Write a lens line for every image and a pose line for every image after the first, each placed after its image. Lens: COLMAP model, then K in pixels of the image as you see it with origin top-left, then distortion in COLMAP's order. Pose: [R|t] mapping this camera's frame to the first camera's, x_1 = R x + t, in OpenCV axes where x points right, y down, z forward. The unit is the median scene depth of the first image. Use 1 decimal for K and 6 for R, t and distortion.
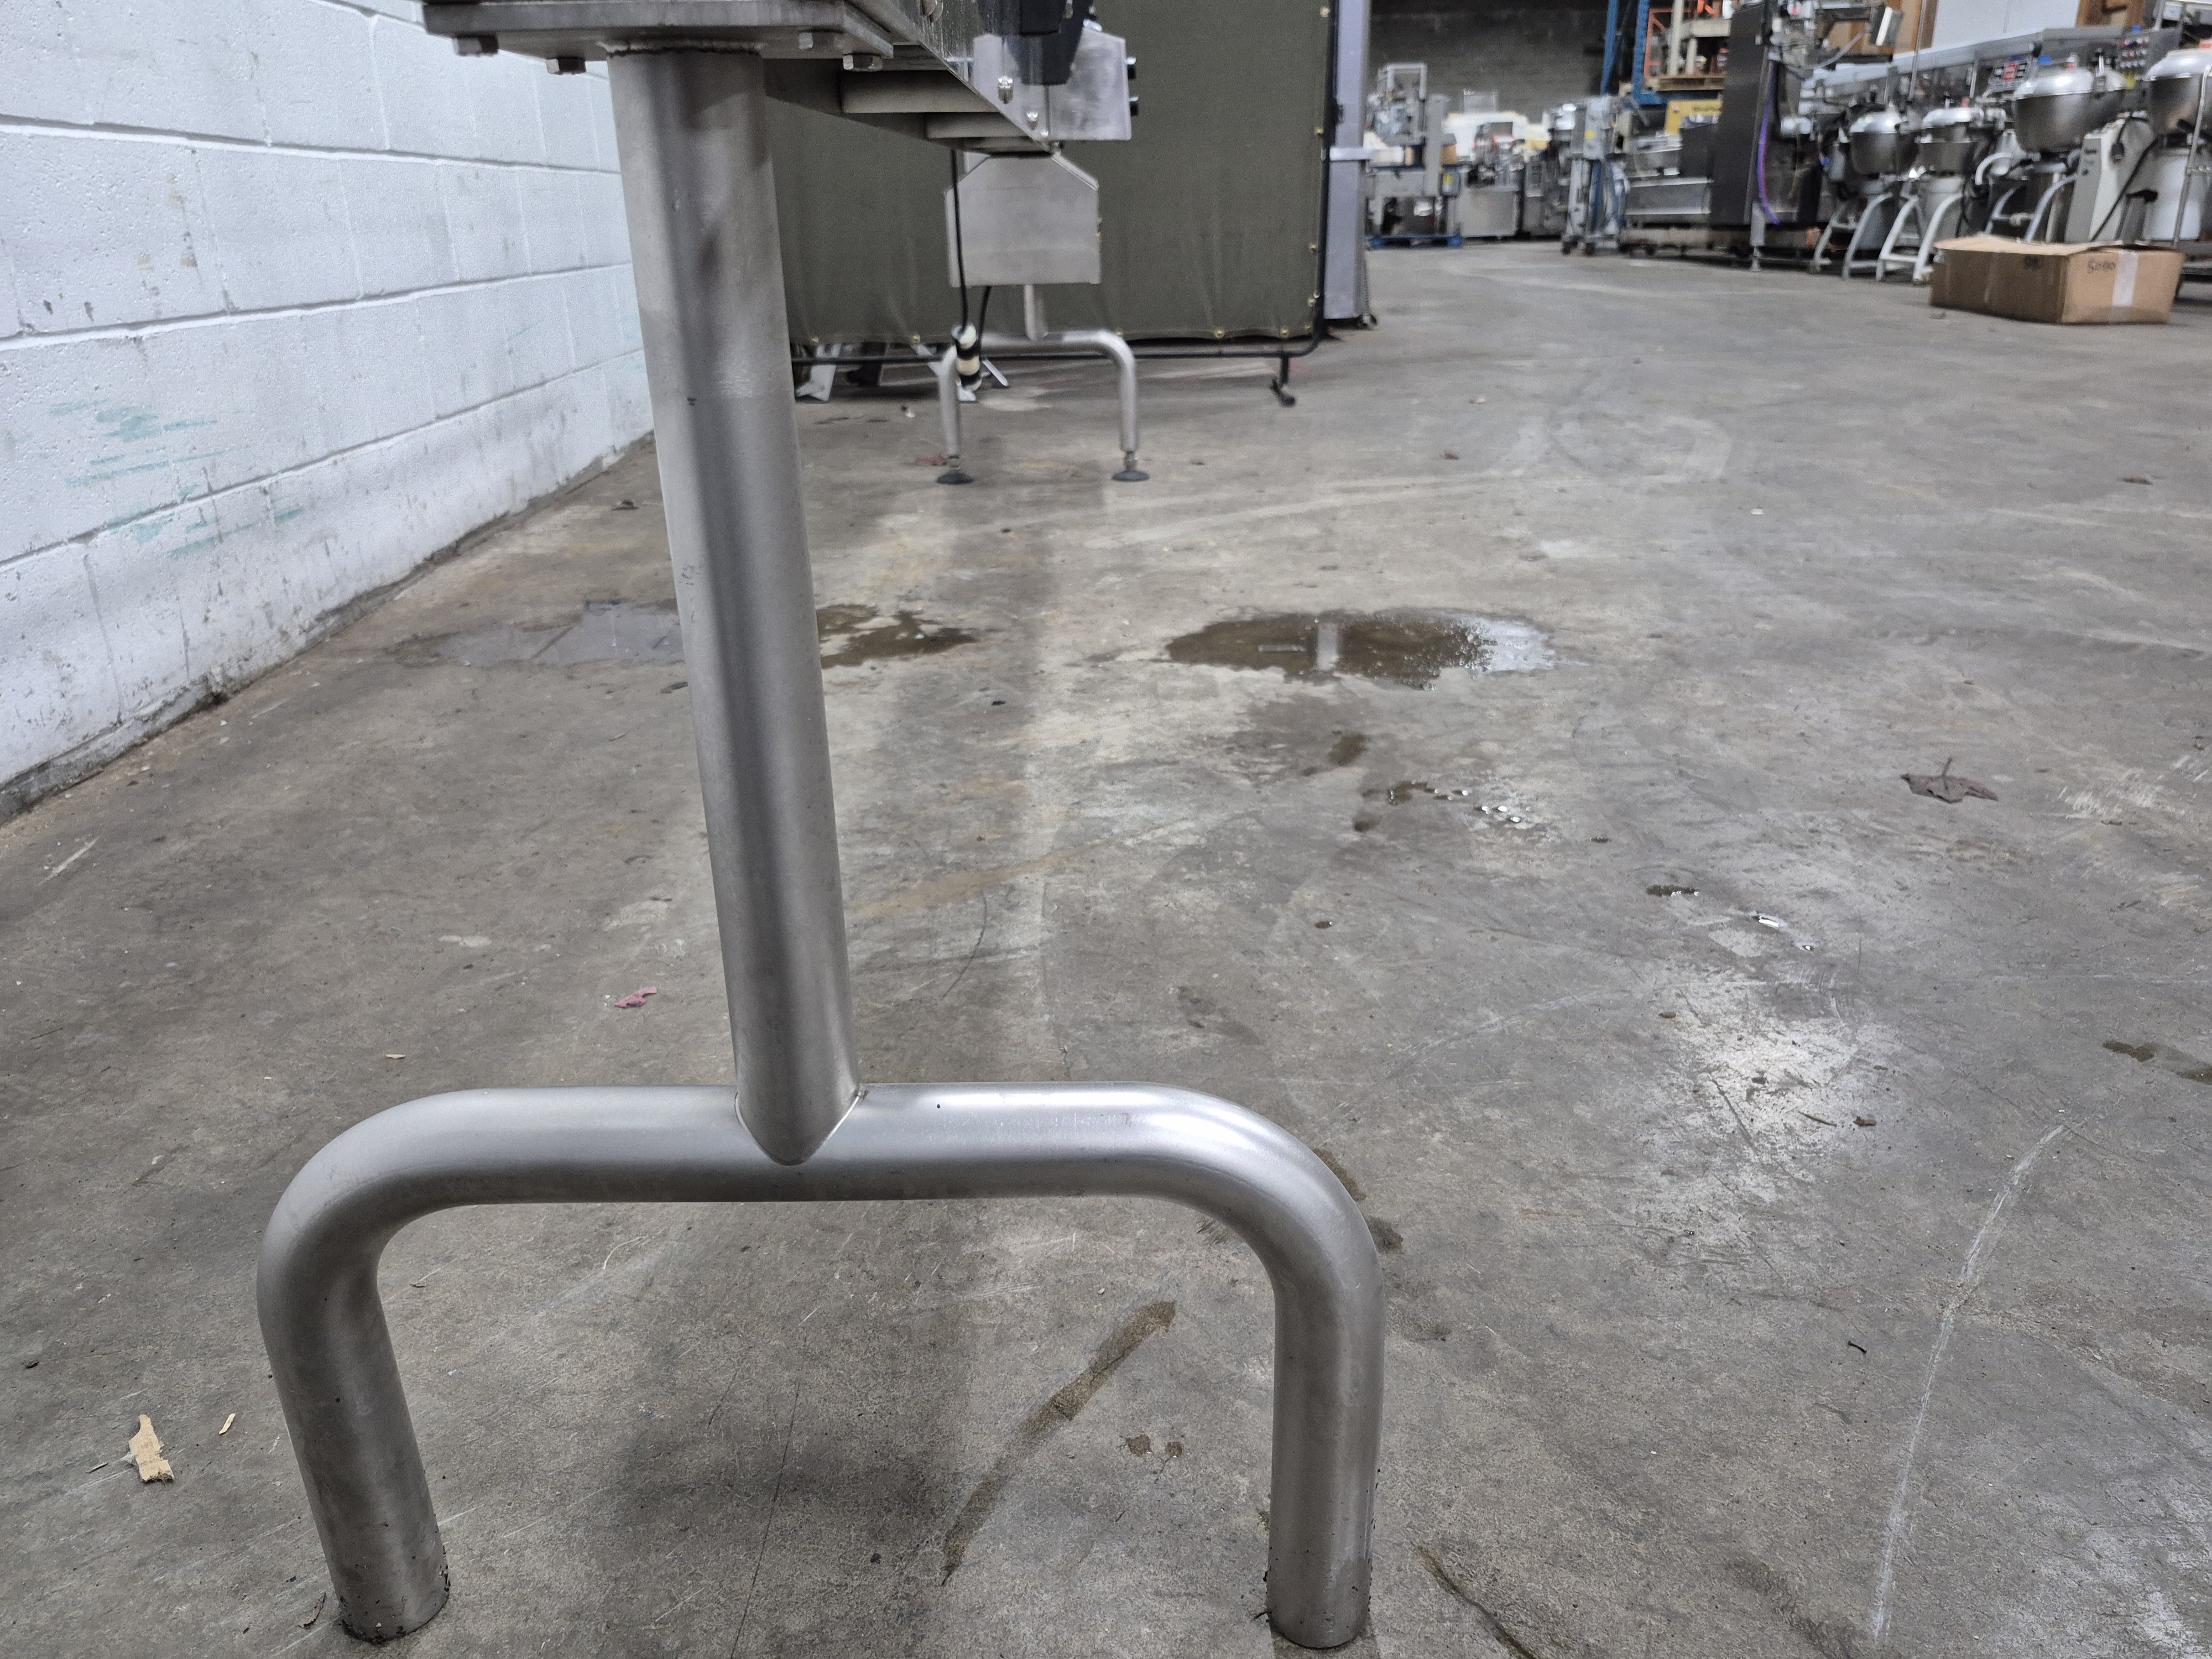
lens RADIAL K [[1538.9, 0, 1106.0], [0, 1538.9, 829.5], [0, 0, 1]] dist [0.028719, -0.029284]
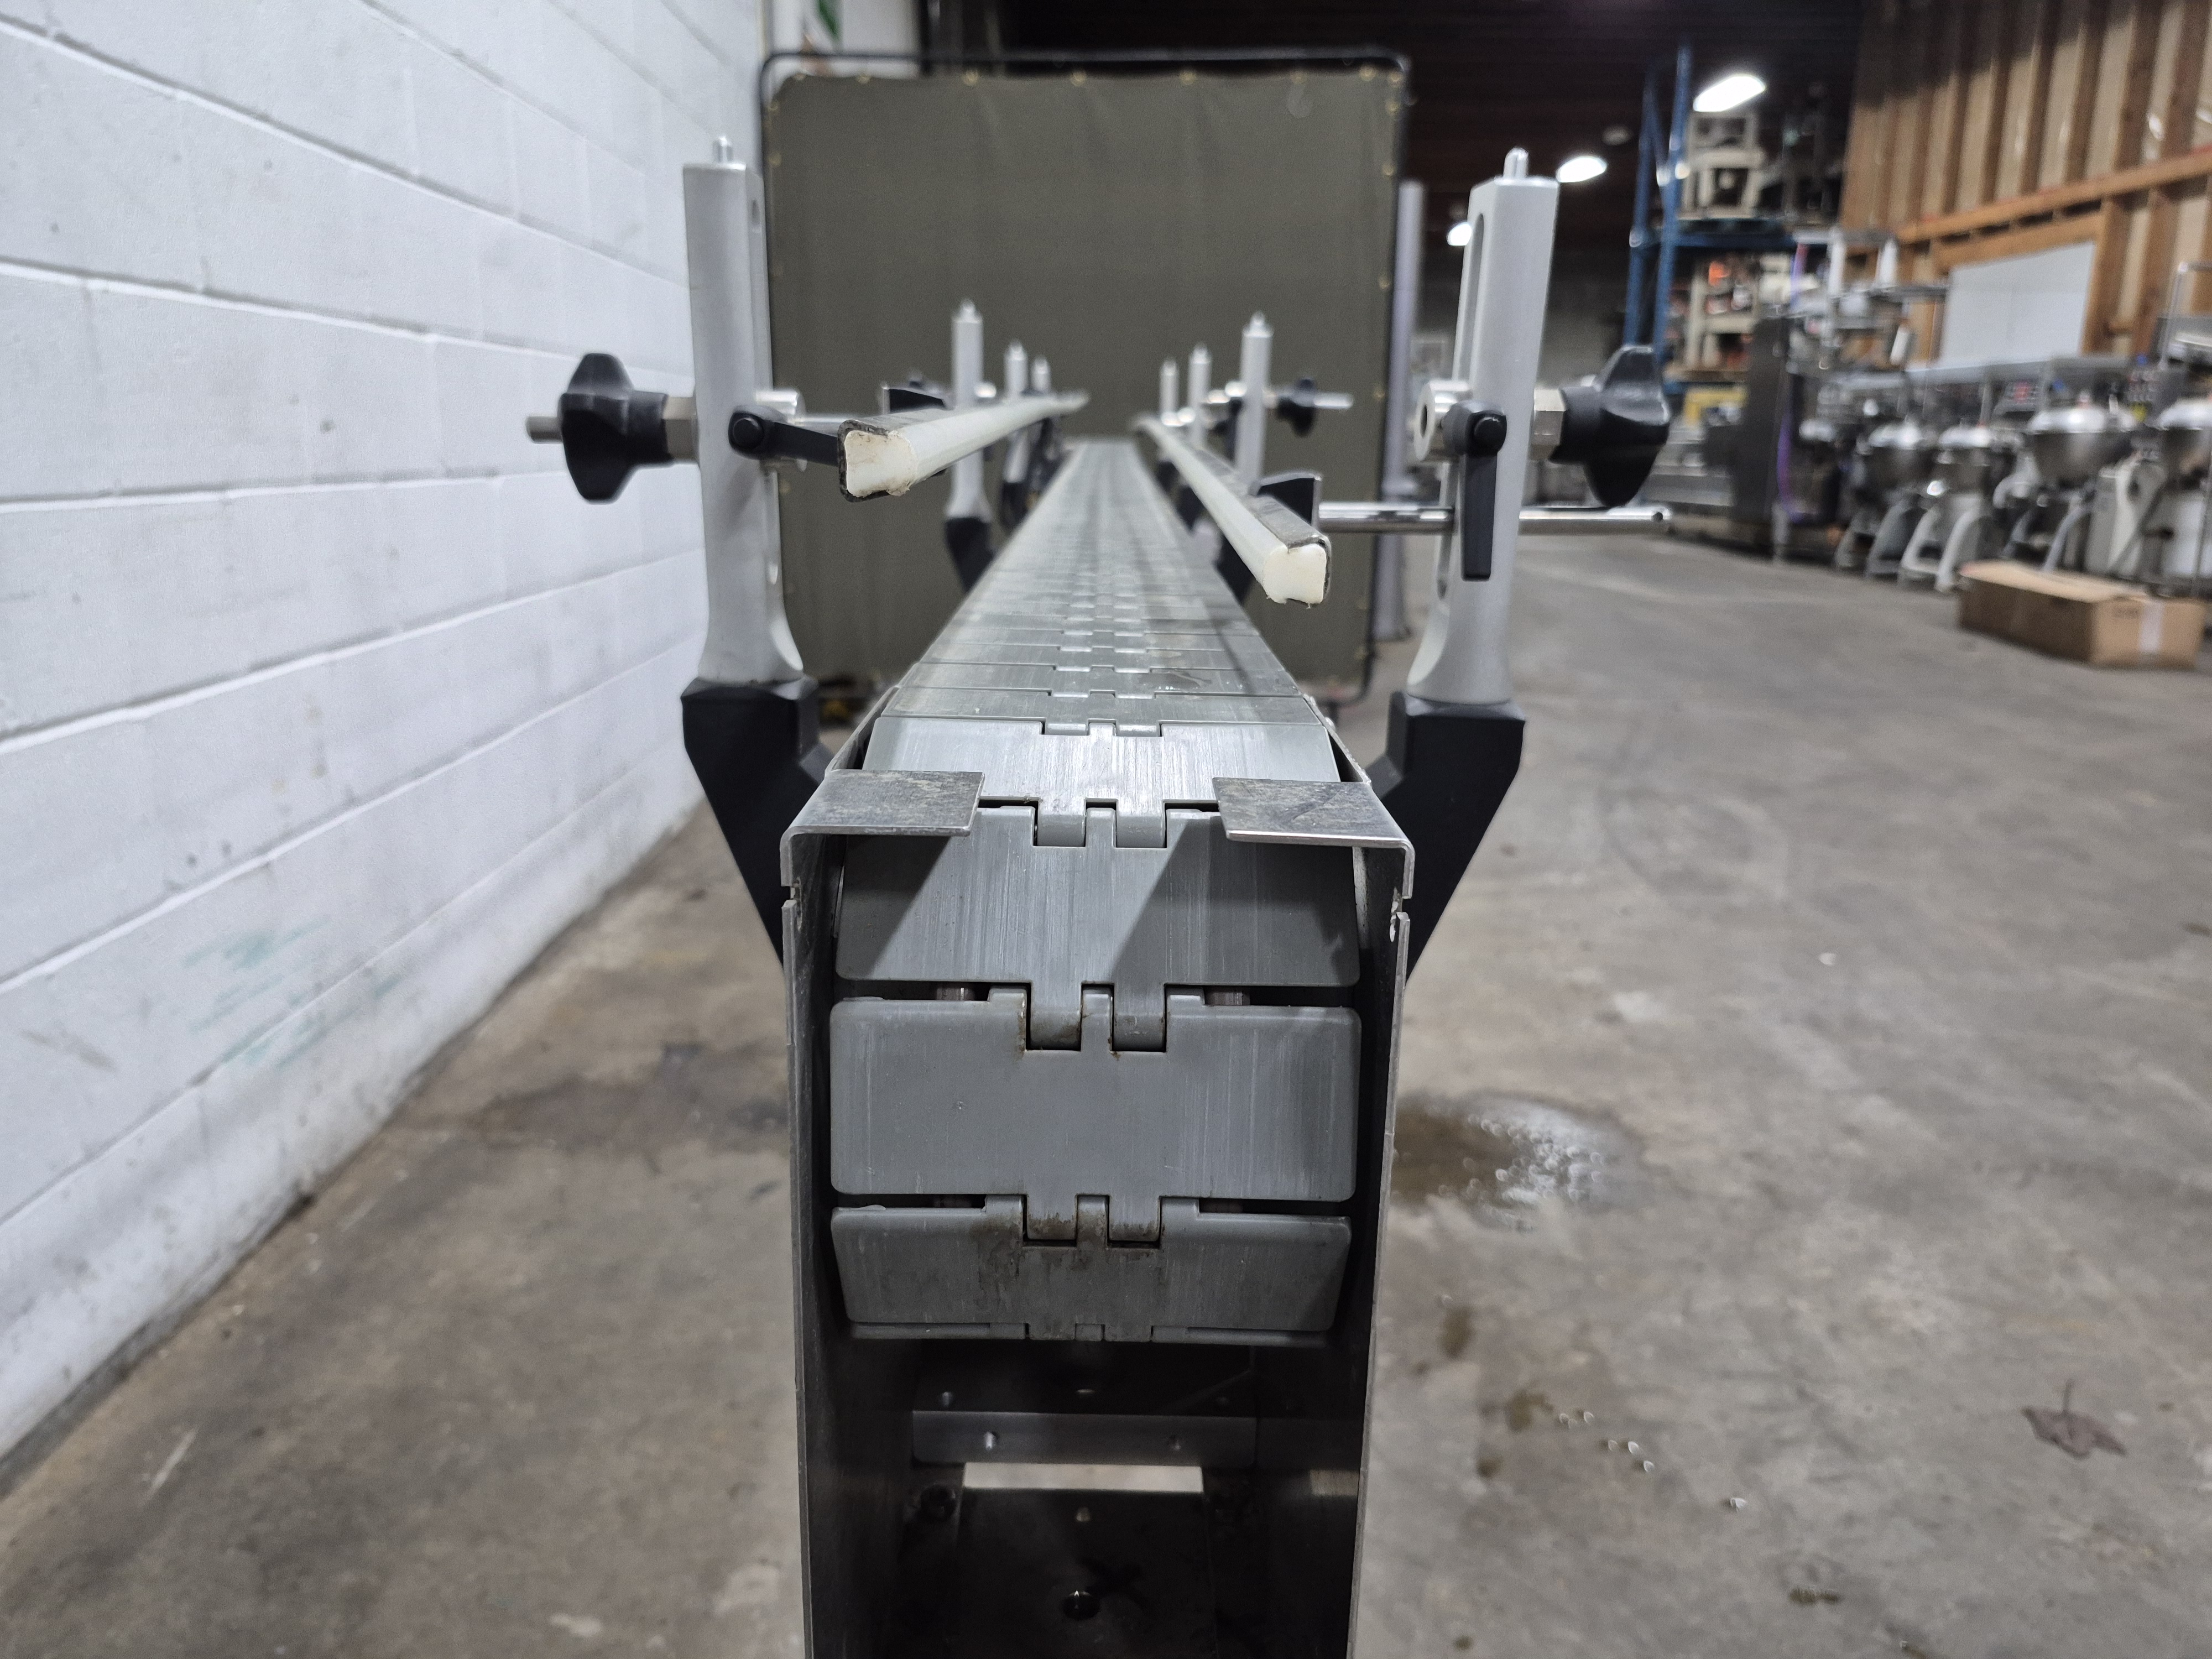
lens RADIAL K [[1560.1, 0, 1116.9], [0, 1560.1, 845.7], [0, 0, 1]] dist [0.052228, -0.075467]
pose [[0.999558, 0.029724, -0.001102, -0.055753], [-0.029632, 0.991891, -0.123591, -0.188194], [-0.002581, 0.123569, 0.992333, -0.027965]]
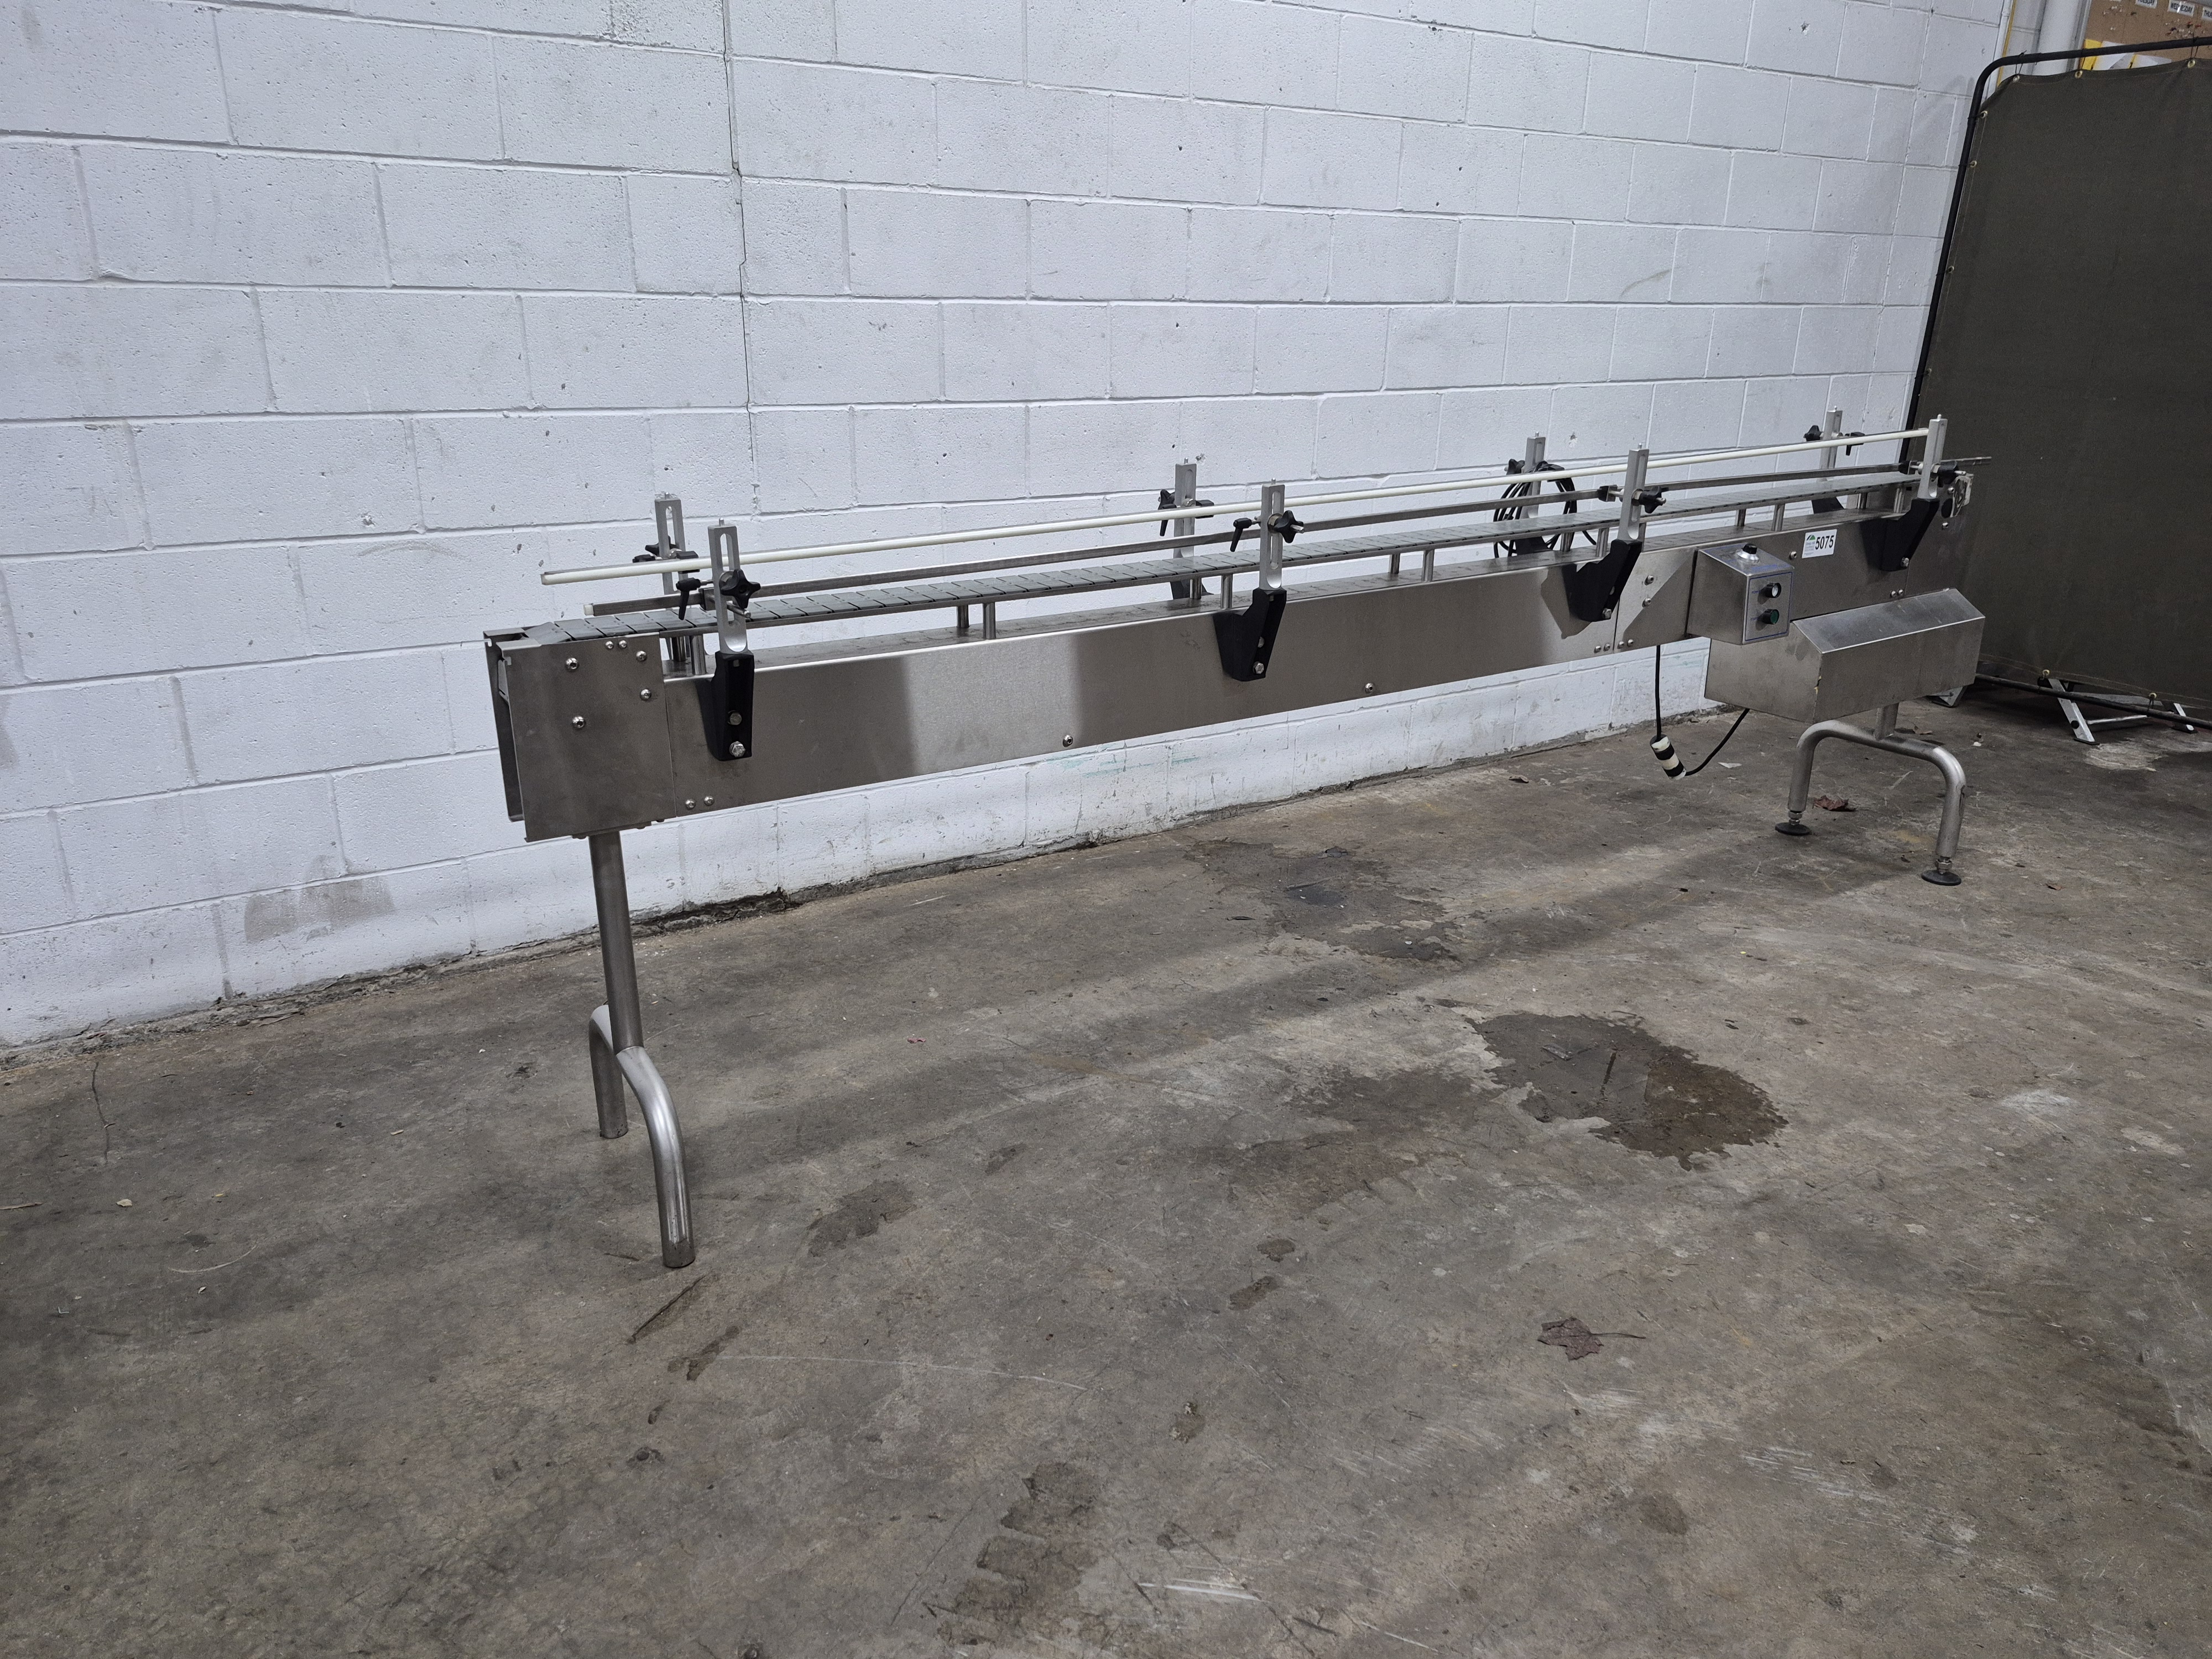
lens RADIAL K [[1509.0, 0, 1106.0], [0, 1509.0, 829.5], [0, 0, 1]] dist [0.098656, -0.119166]
pose [[0.515505, 0.305136, -0.800717, 0.931723], [-0.340749, 0.930386, 0.135174, -0.350021], [0.786222, 0.203160, 0.583593, -0.120306]]
